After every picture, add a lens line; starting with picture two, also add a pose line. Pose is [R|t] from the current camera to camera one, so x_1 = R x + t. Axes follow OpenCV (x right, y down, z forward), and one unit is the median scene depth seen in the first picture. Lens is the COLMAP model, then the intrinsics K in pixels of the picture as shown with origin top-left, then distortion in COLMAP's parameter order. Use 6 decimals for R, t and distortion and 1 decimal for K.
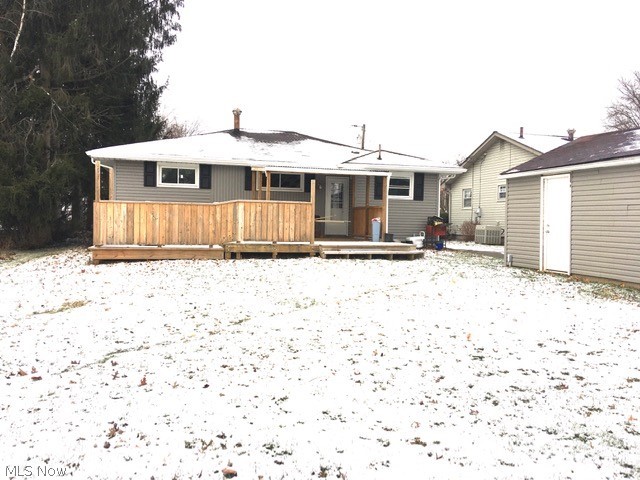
lens RADIAL K [[536.5, 0, 317.7], [0, 536.5, 242.9], [0, 0, 1]] dist [0.045057, -0.042204]
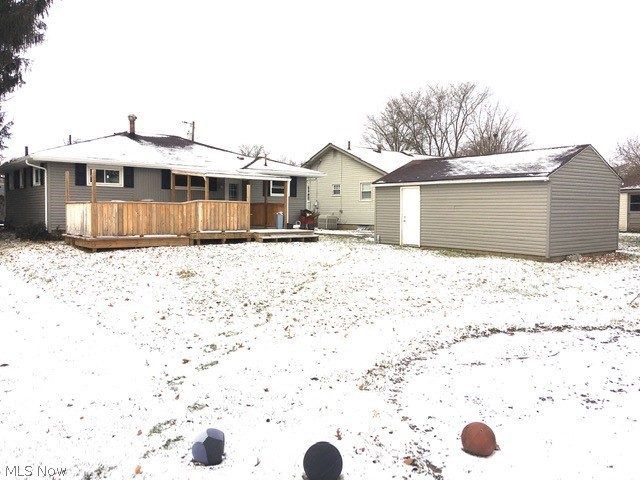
lens RADIAL K [[536.5, 0, 321.0], [0, 536.5, 240.2], [0, 0, 1]] dist [0.045057, -0.042204]
pose [[0.913637, -0.029964, 0.405426, -0.397032], [0.021829, 0.999457, 0.024675, -0.006924], [-0.405945, -0.013694, 0.913795, -0.323716]]
